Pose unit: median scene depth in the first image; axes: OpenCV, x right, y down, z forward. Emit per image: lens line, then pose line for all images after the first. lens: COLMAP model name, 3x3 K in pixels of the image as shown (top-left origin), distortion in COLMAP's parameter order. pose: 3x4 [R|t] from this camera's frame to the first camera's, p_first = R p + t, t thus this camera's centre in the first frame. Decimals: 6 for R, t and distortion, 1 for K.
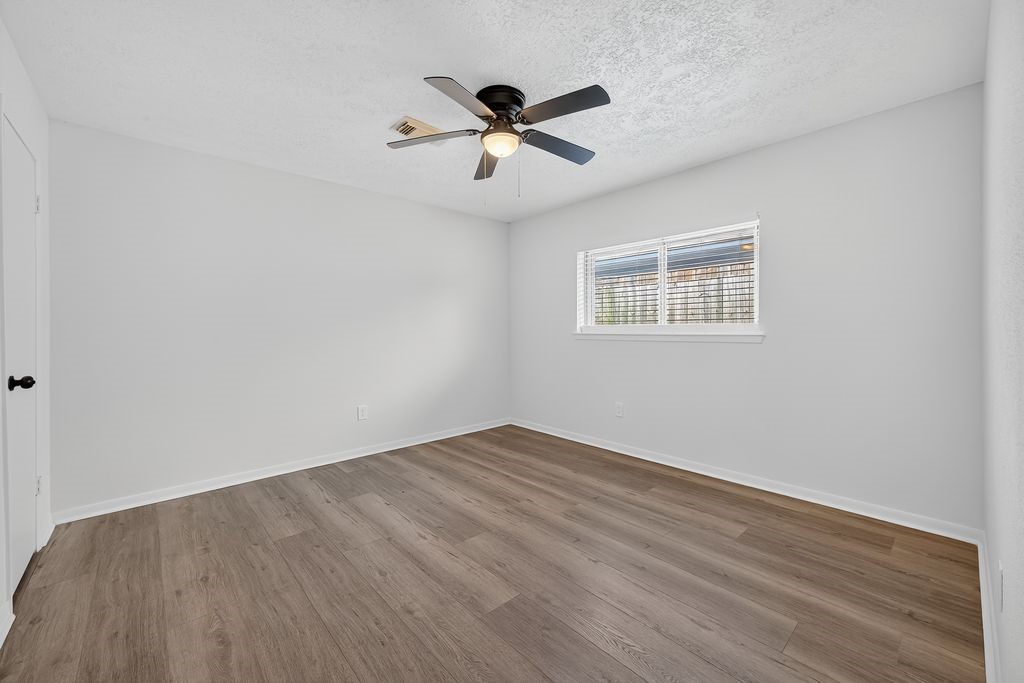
lens RADIAL K [[407.0, 0, 514.3], [0, 407.0, 331.2], [0, 0, 1]] dist [0.007160, -0.000257]
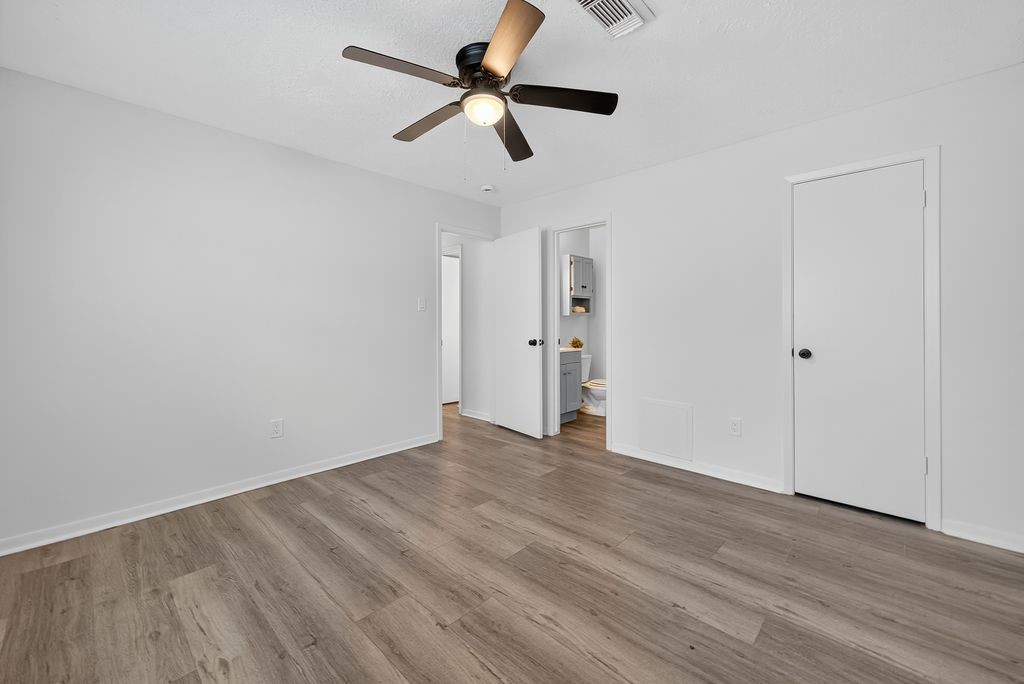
lens RADIAL K [[414.0, 0, 520.1], [0, 414.0, 327.7], [0, 0, 1]] dist [0.007022, -0.000191]
pose [[-0.996221, 0.012599, -0.085933, -0.028081], [0.010901, 0.999736, 0.020202, -0.007919], [0.086165, 0.019189, -0.996096, 1.666107]]
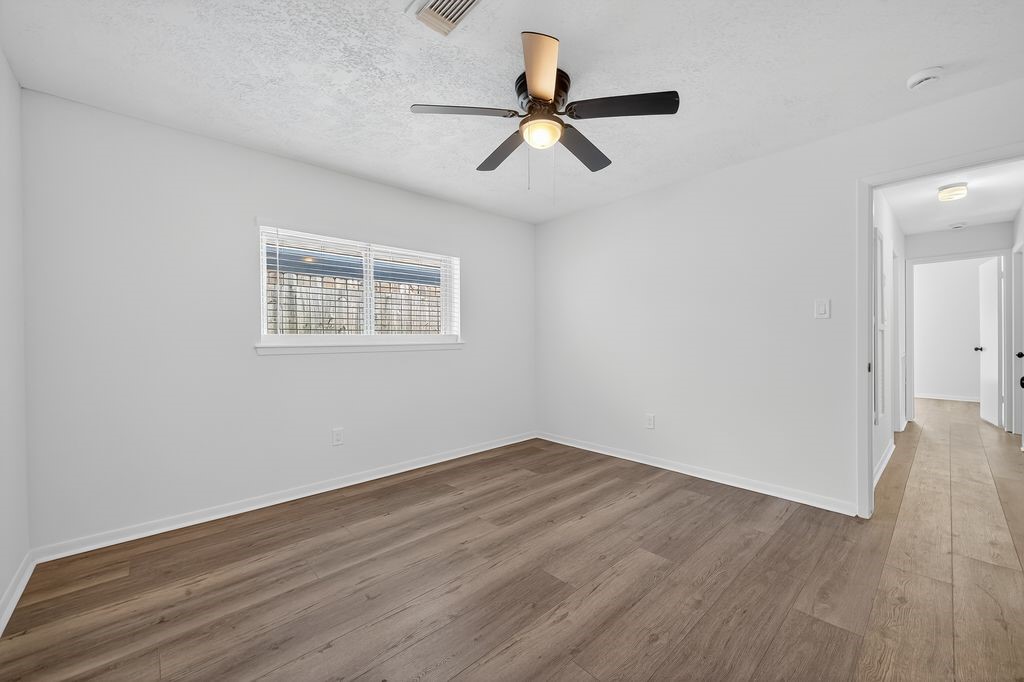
lens RADIAL K [[402.5, 0, 512.0], [0, 402.5, 341.0], [0, 0, 1]] dist [0.014308, -0.000176]
pose [[-0.011485, -0.003877, 0.999927, -0.838570], [0.010575, 0.999936, 0.003998, -0.001416], [-0.999878, 0.010620, -0.011444, 0.959123]]
